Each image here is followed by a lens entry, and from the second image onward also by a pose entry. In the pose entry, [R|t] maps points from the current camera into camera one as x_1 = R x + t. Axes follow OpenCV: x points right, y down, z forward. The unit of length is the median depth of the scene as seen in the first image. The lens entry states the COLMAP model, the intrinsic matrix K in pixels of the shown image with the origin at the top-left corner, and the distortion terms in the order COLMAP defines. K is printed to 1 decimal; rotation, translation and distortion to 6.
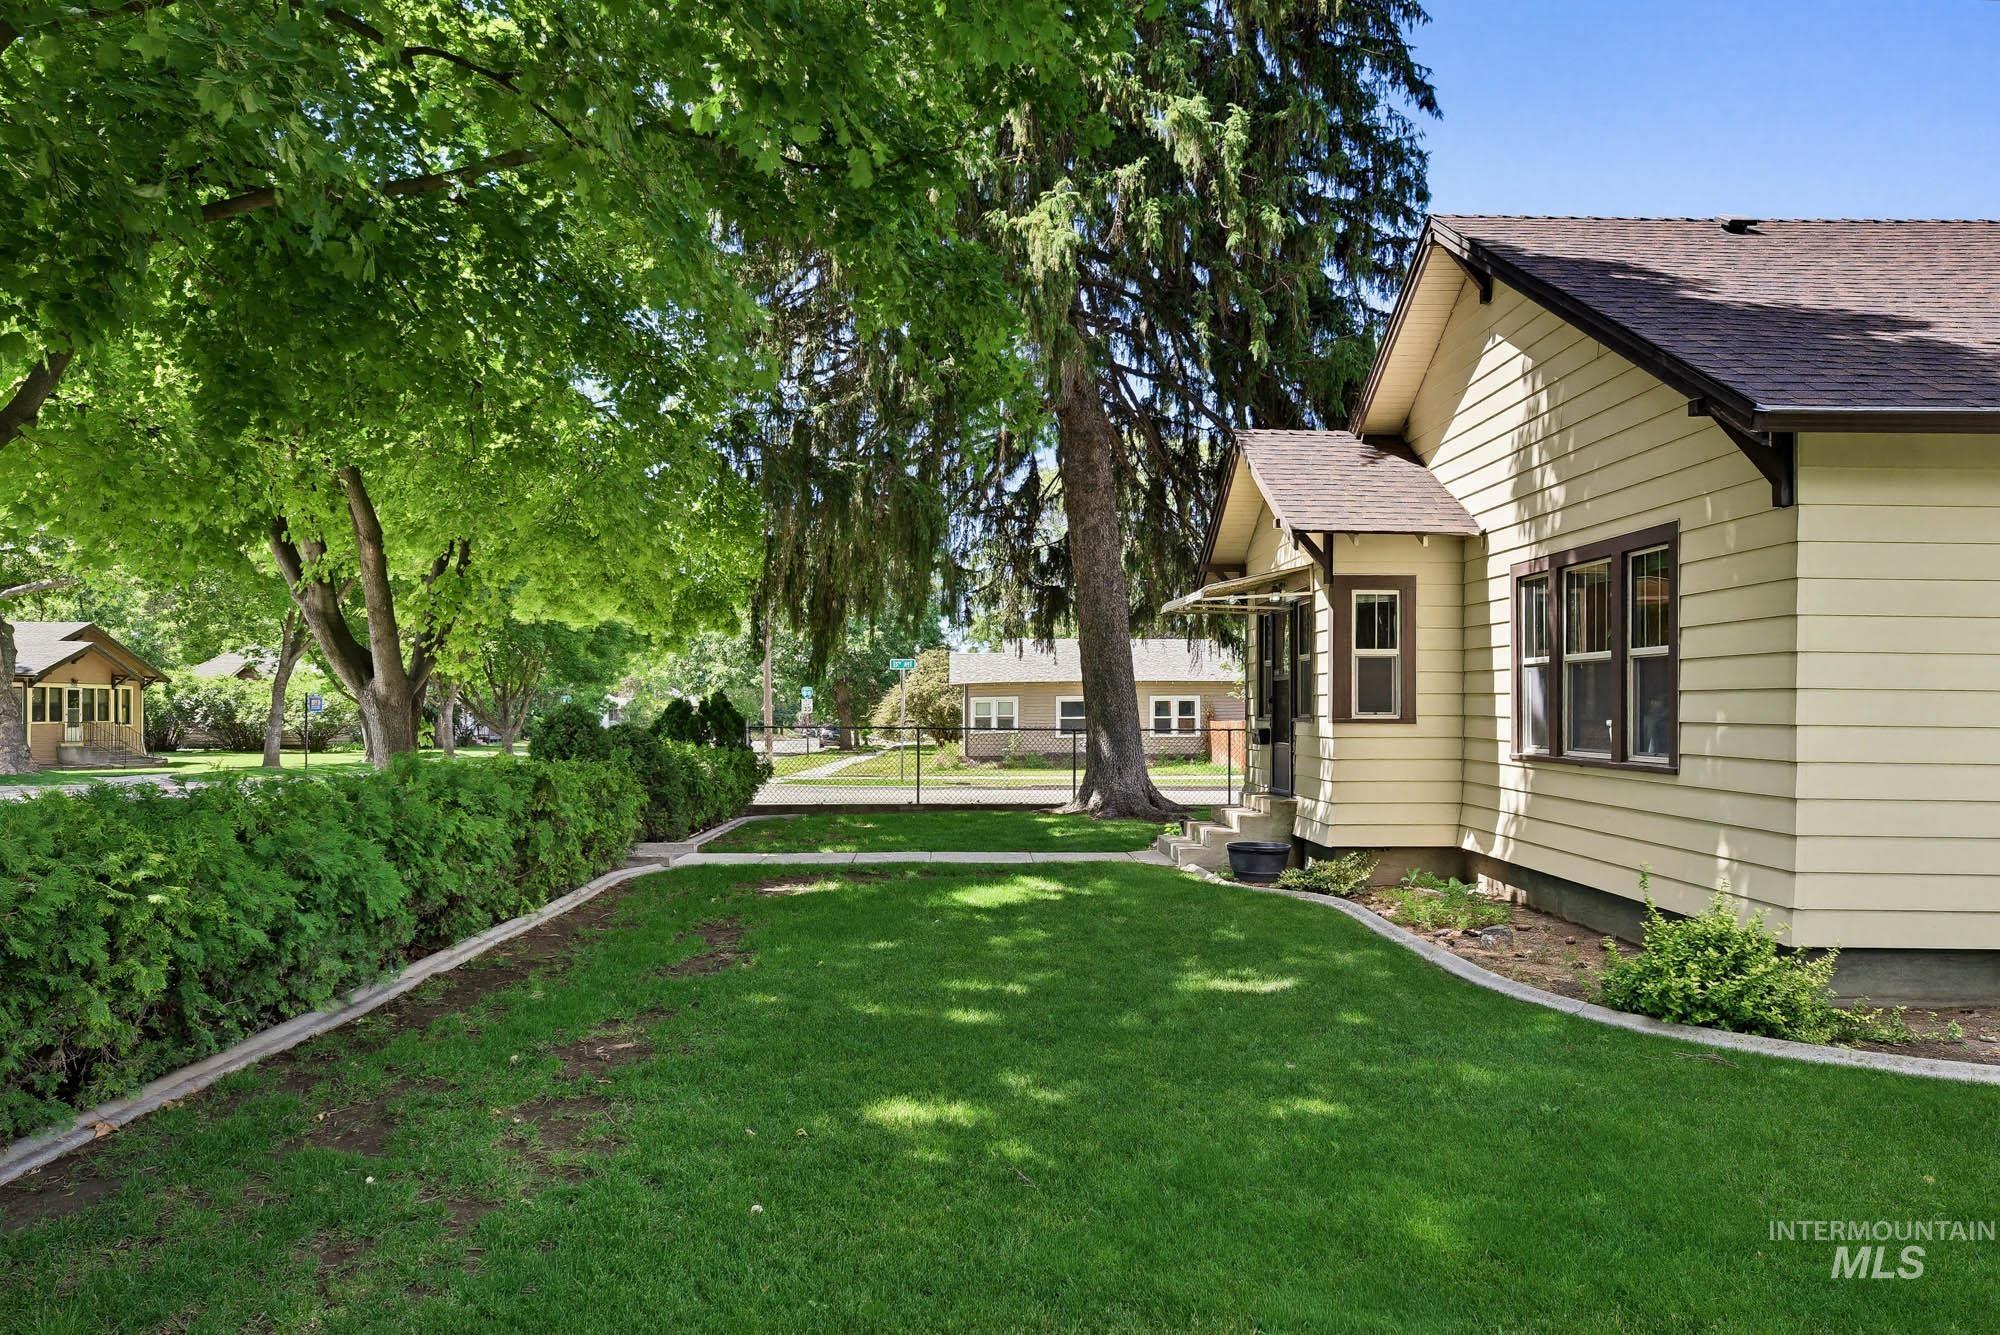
lens RADIAL K [[1292.4, 0, 1001.6], [0, 1292.4, 717.1], [0, 0, 1]] dist [0.007272, 0.004289]
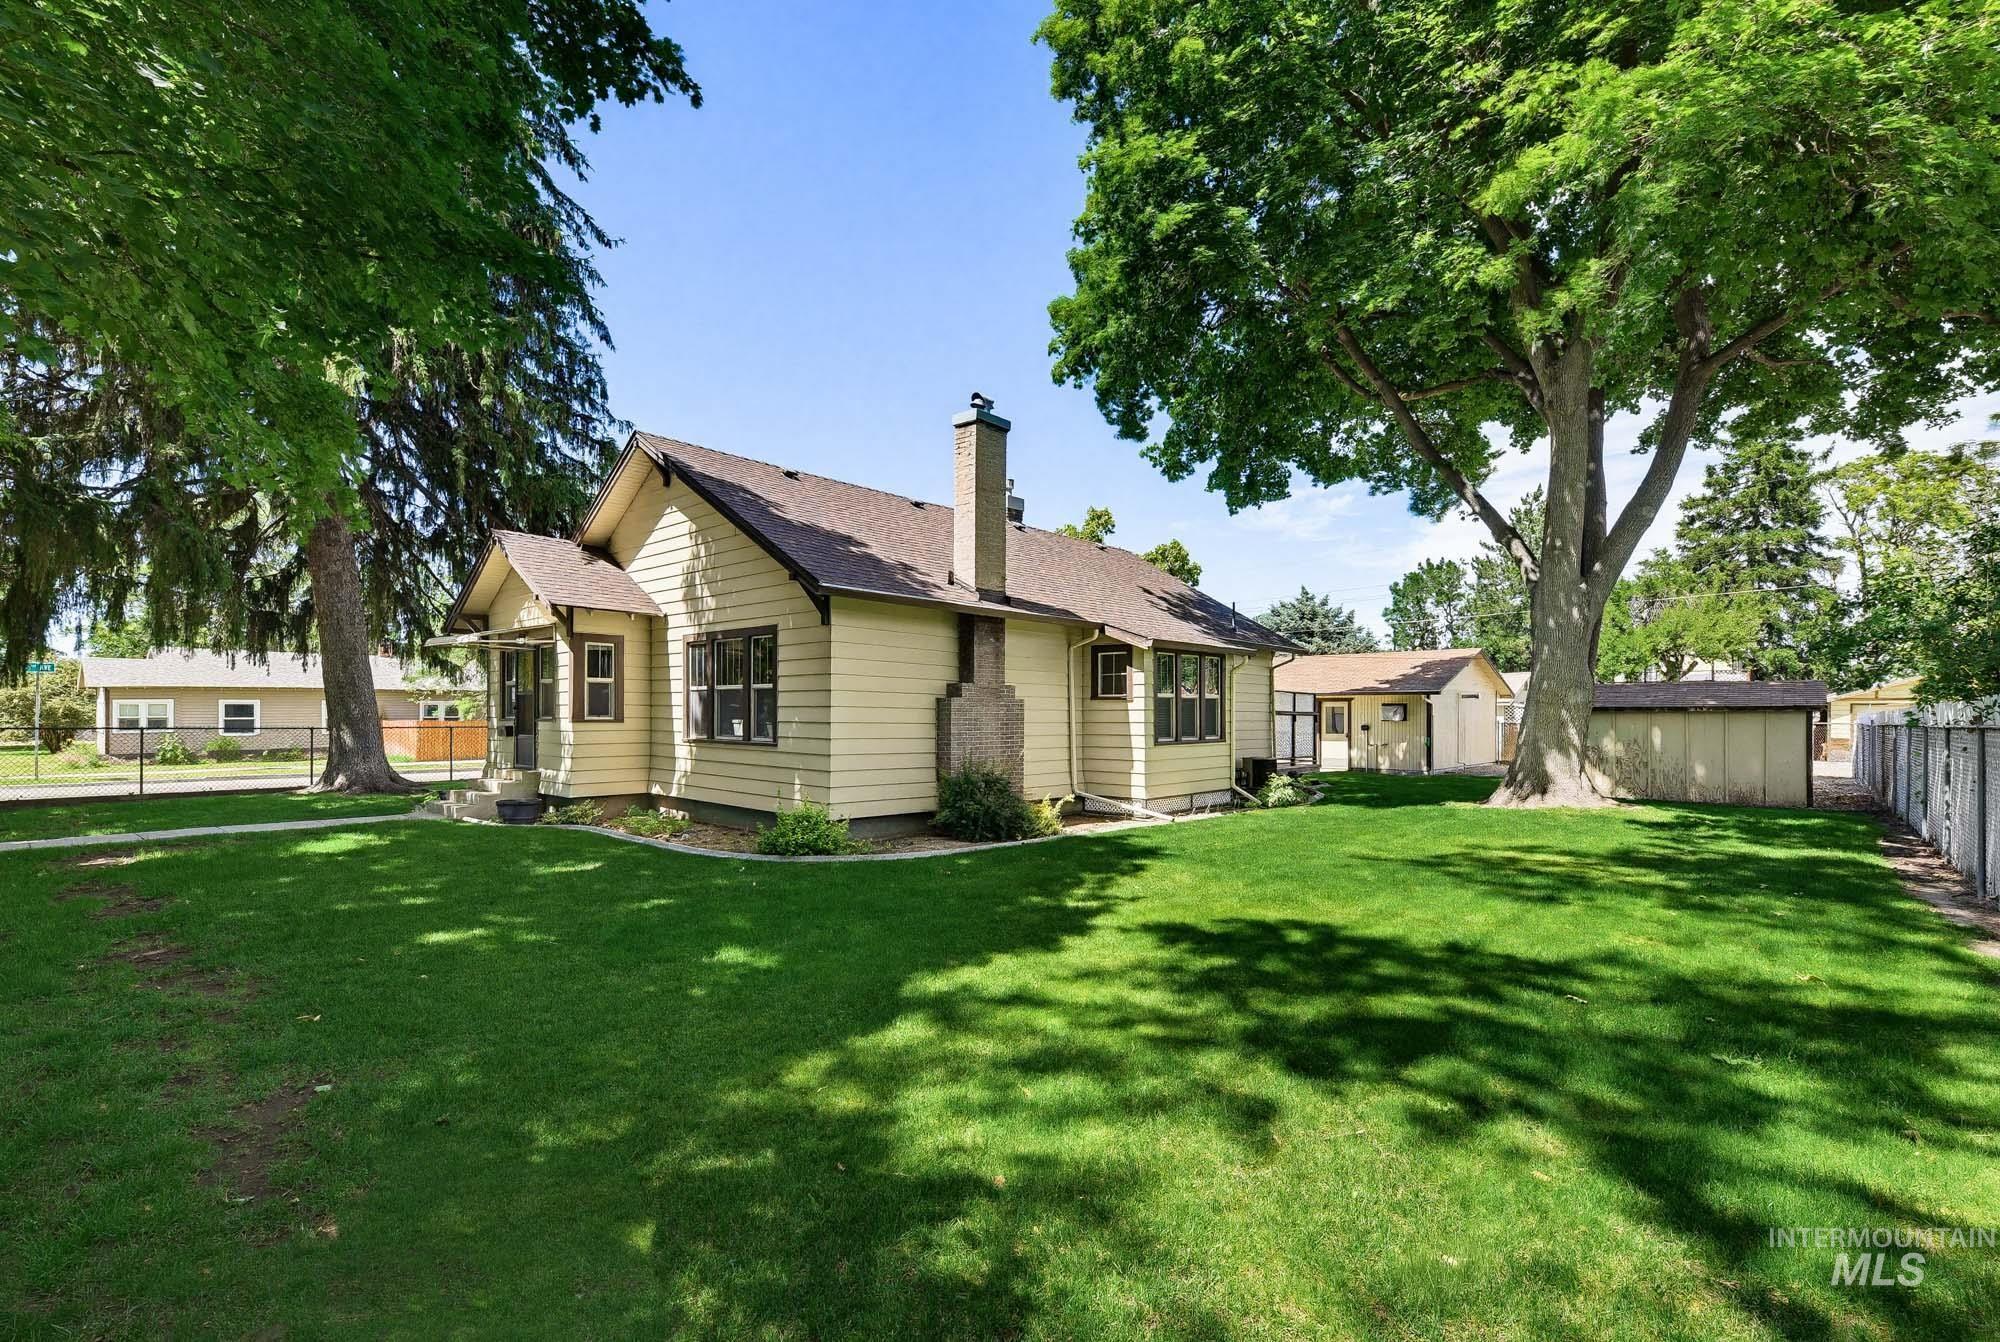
lens RADIAL K [[883.2, 0, 1003.8], [0, 883.2, 704.7], [0, 0, 1]] dist [0.000311, 0.000072]
pose [[0.692399, 0.009824, 0.721448, -0.173124], [0.000325, 0.999903, -0.013927, -0.001897], [-0.721514, 0.009877, 0.692329, -0.170472]]
